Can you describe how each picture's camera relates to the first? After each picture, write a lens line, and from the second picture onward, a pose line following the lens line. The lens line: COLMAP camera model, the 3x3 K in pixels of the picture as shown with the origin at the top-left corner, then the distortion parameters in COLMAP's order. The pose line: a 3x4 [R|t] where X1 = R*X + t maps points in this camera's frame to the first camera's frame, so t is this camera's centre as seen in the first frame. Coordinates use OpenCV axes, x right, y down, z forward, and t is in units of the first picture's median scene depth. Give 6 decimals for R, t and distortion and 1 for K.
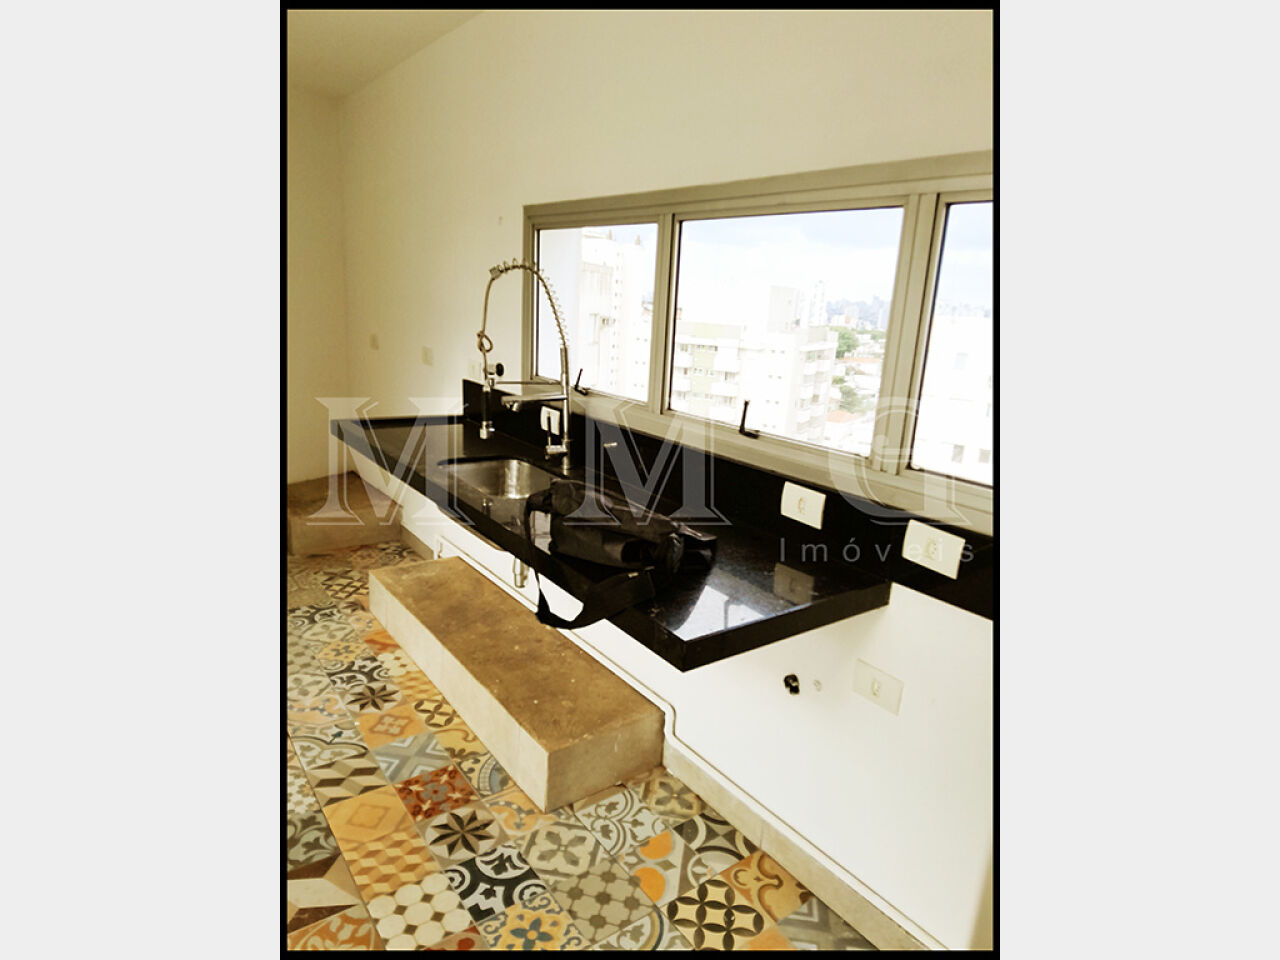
lens RADIAL K [[723.4, 0, 640.6], [0, 723.4, 471.6], [0, 0, 1]] dist [-0.016462, -0.009092]
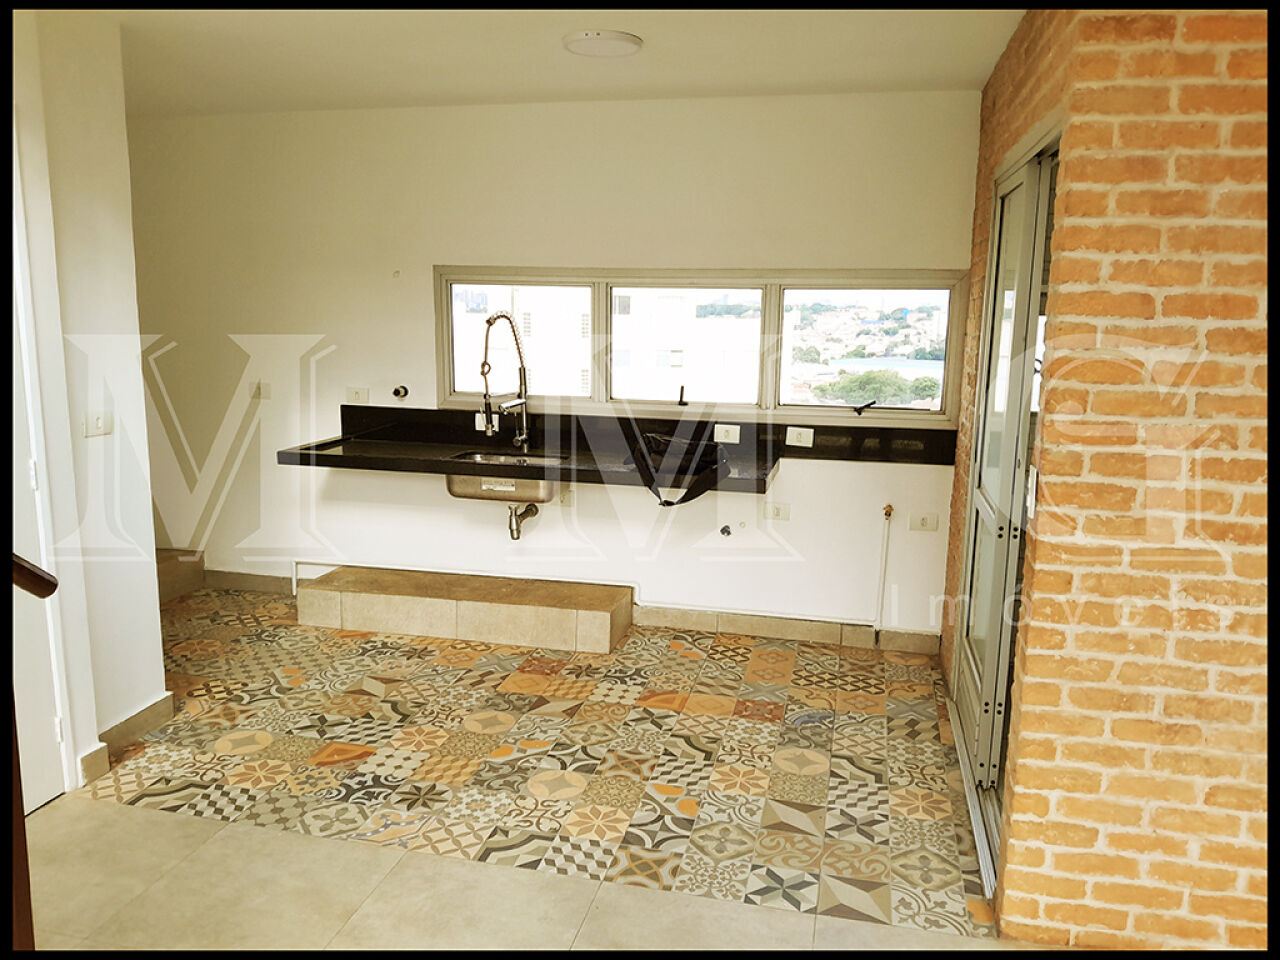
lens RADIAL K [[969.4, 0, 639.7], [0, 969.4, 484.0], [0, 0, 1]] dist [-0.002726, -0.004942]
pose [[0.766608, -0.172802, 0.618427, -1.380211], [0.181952, 0.982092, 0.048868, 0.007355], [-0.615797, 0.075062, 0.784322, -0.785481]]
